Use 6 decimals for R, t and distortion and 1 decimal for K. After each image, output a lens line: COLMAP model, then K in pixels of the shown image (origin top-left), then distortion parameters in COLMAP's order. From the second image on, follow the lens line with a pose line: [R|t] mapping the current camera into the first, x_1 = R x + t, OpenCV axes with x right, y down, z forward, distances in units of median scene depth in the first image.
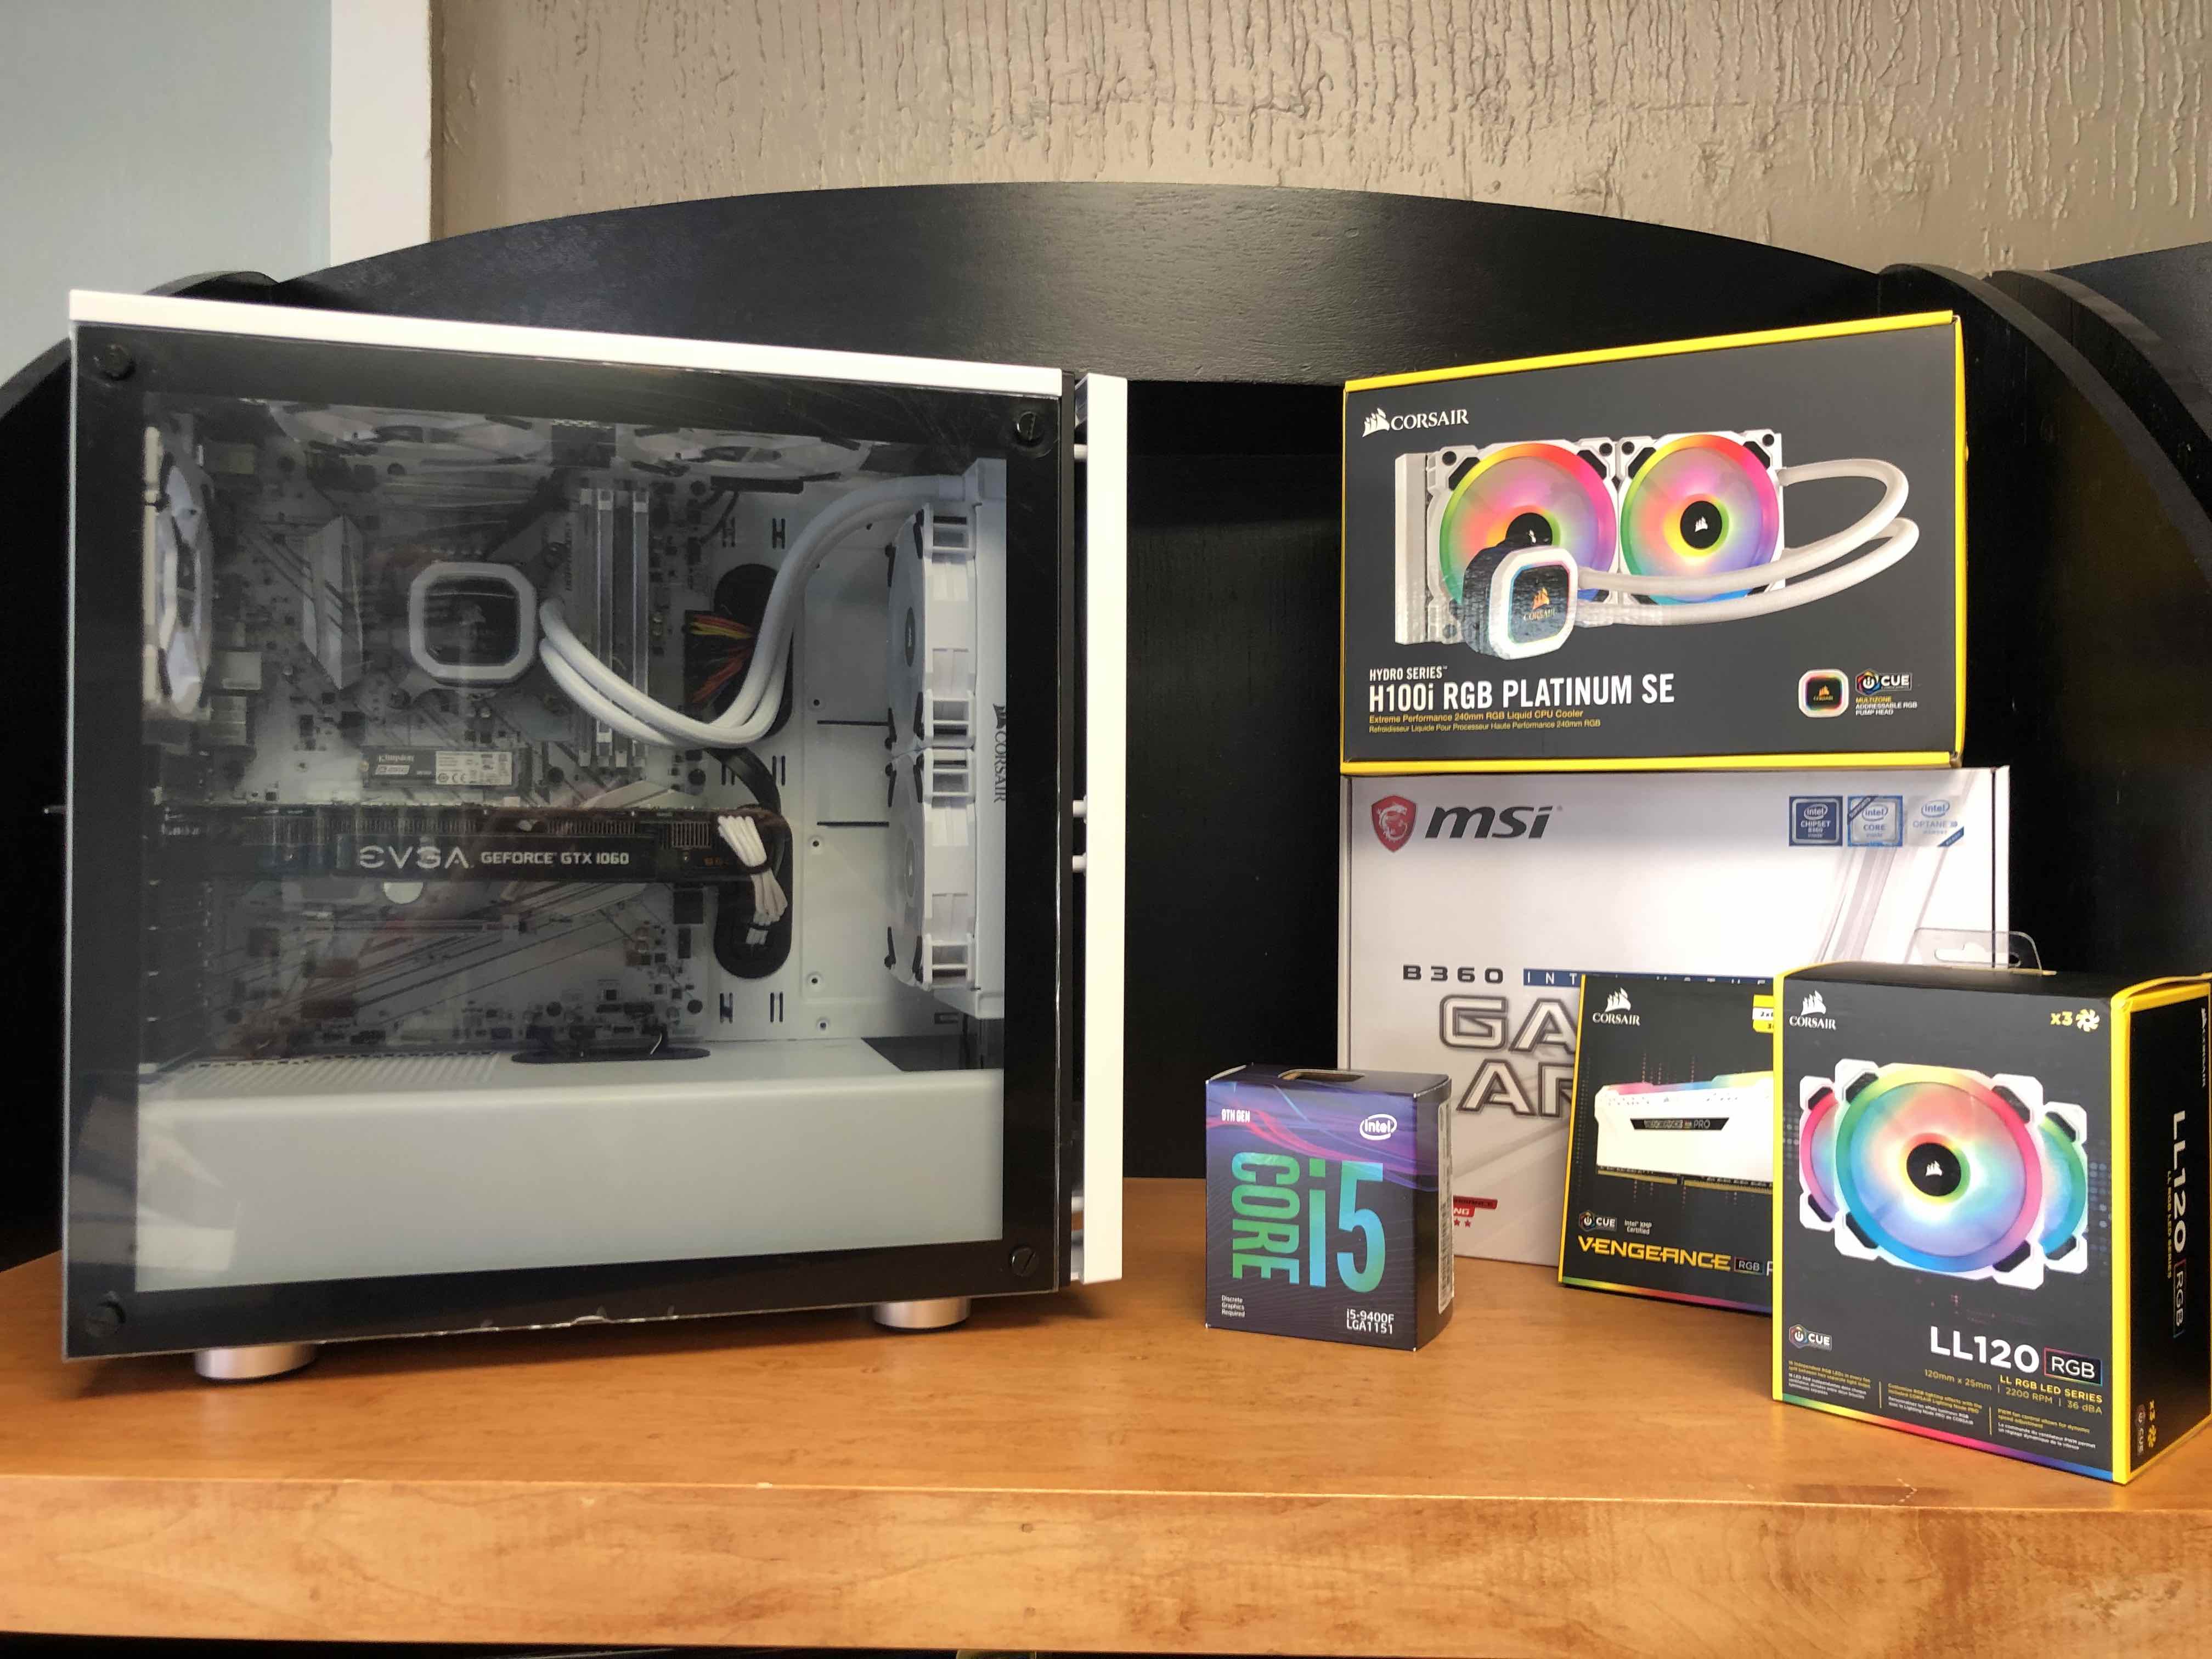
lens RADIAL K [[1829.5, 0, 1111.9], [0, 1829.5, 831.6], [0, 0, 1]] dist [0.031662, -0.043476]
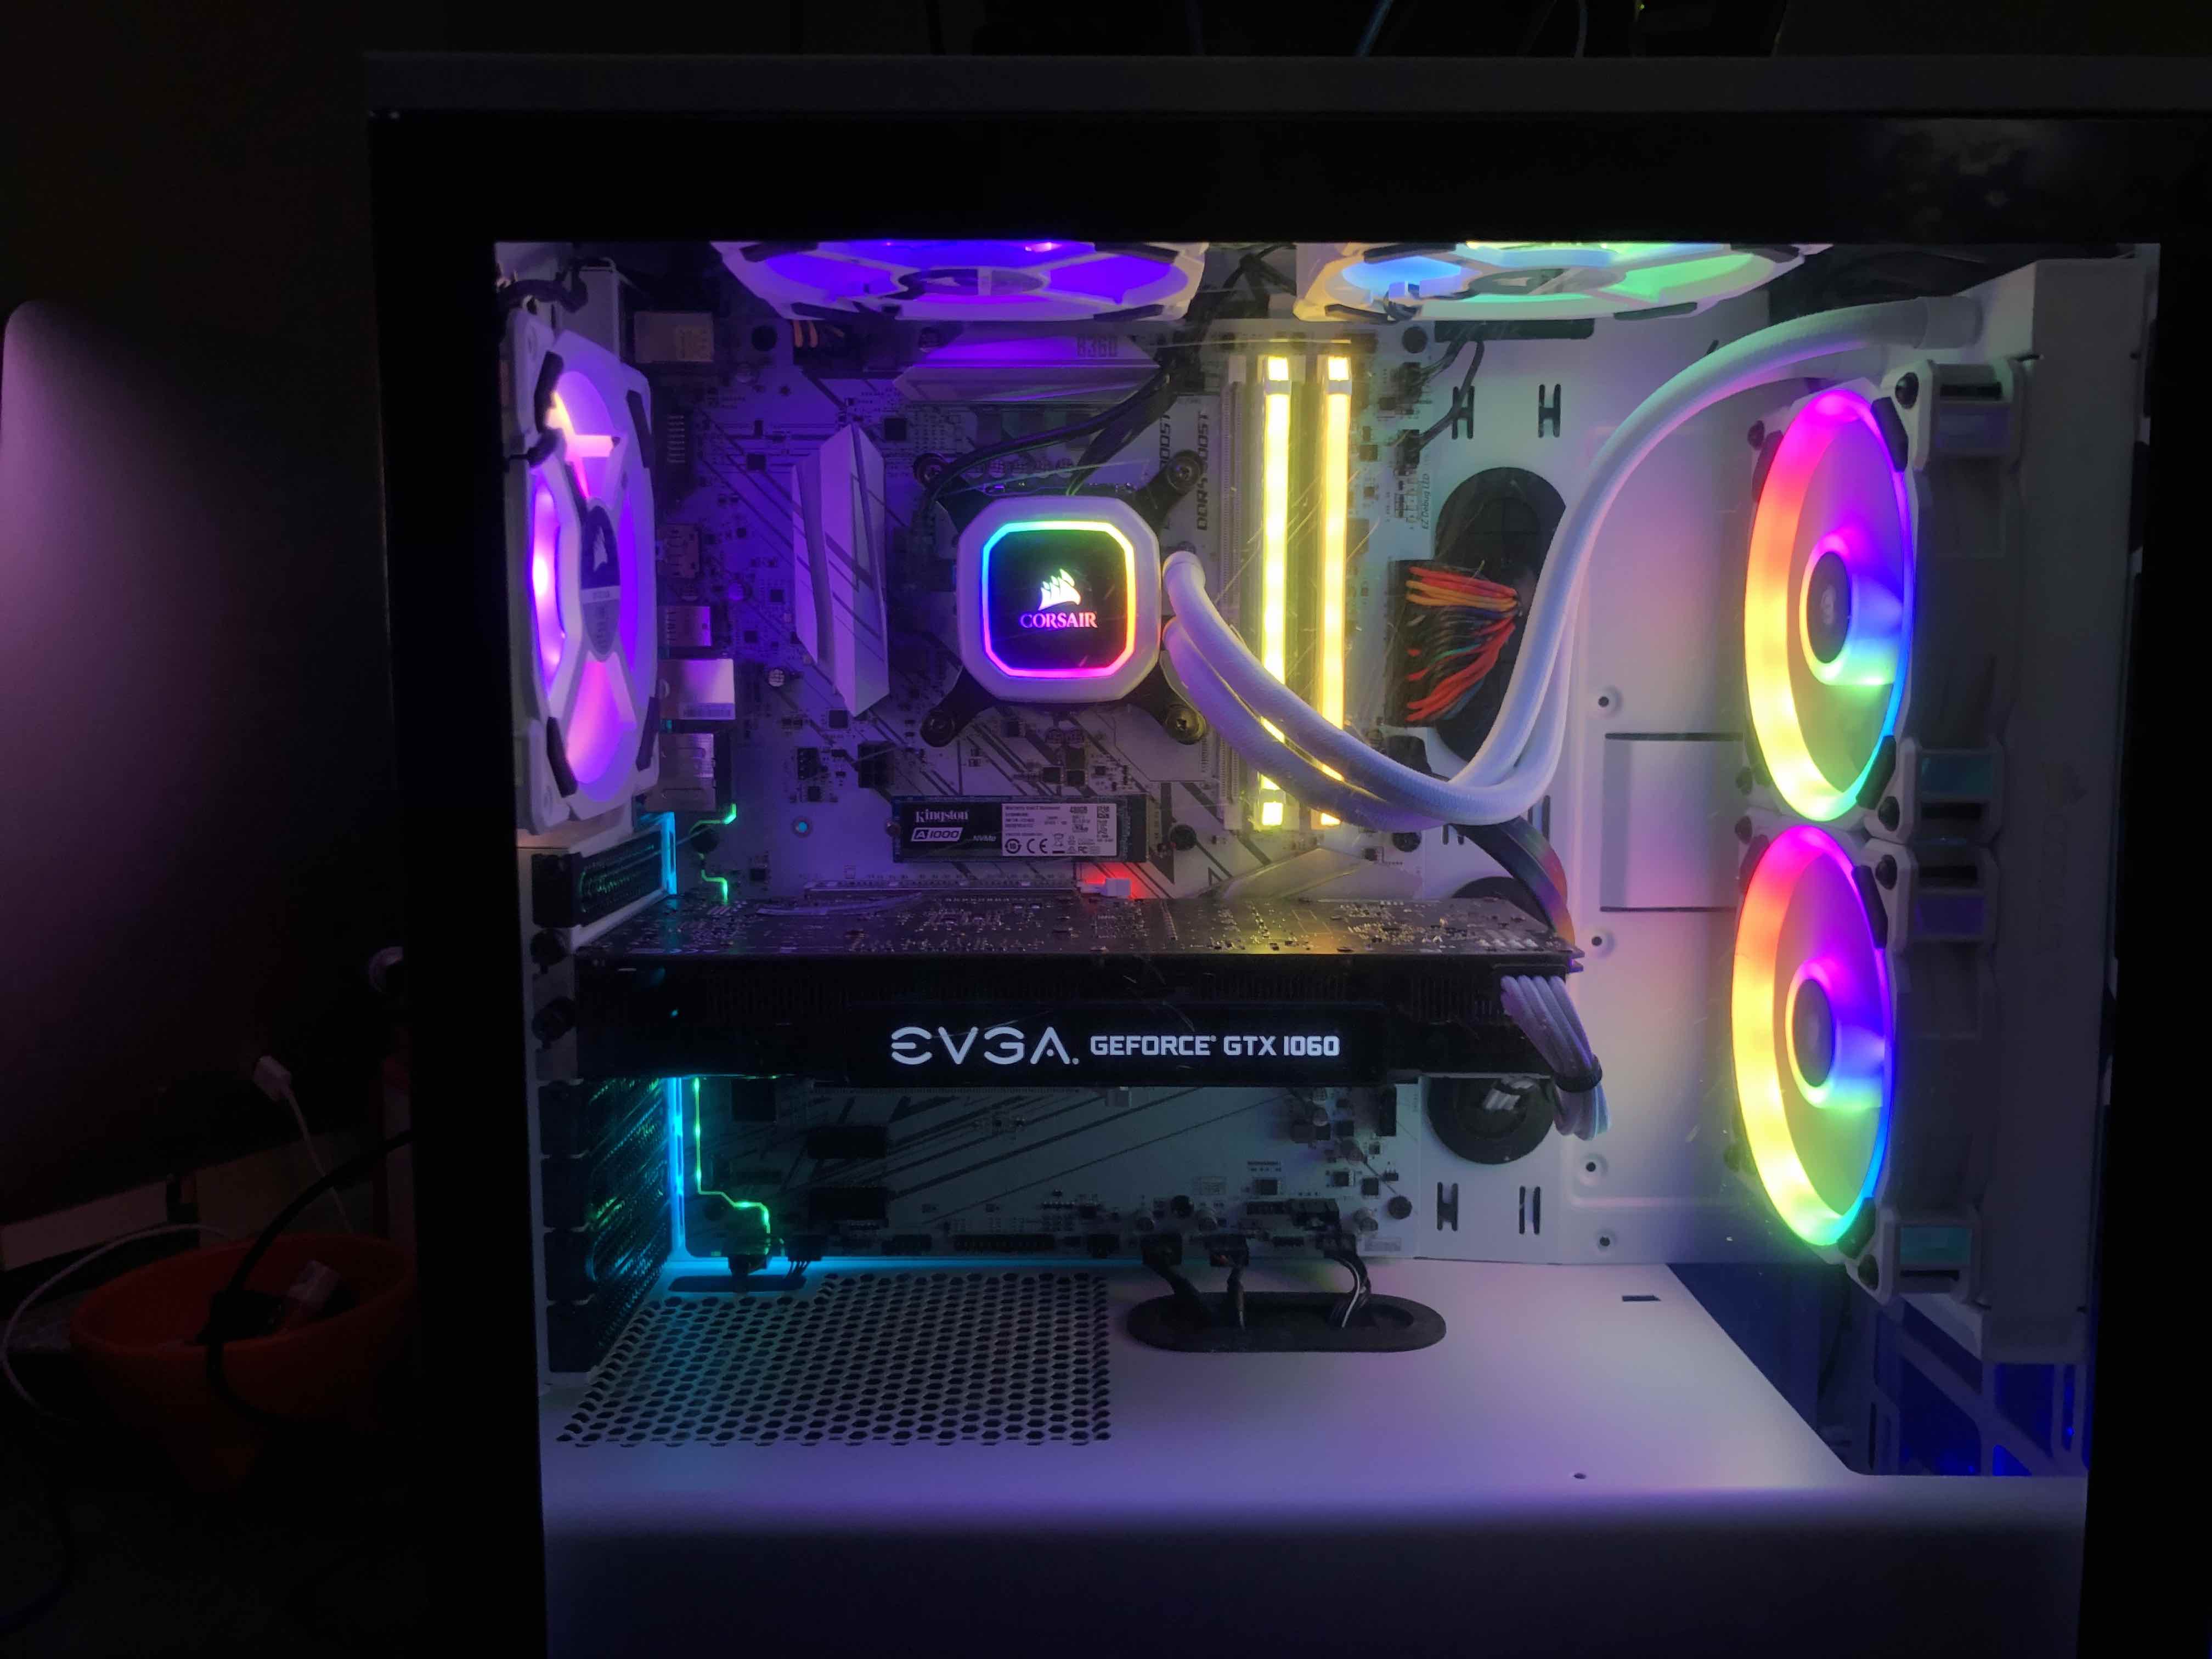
lens RADIAL K [[1829.5, 0, 1136.0], [0, 1829.5, 886.7], [0, 0, 1]] dist [0.031662, -0.043476]
pose [[0.968750, 0.031066, -0.246085, -0.171643], [0.003228, 0.990463, 0.137742, -0.101420], [0.248017, -0.134232, 0.959411, 0.415915]]
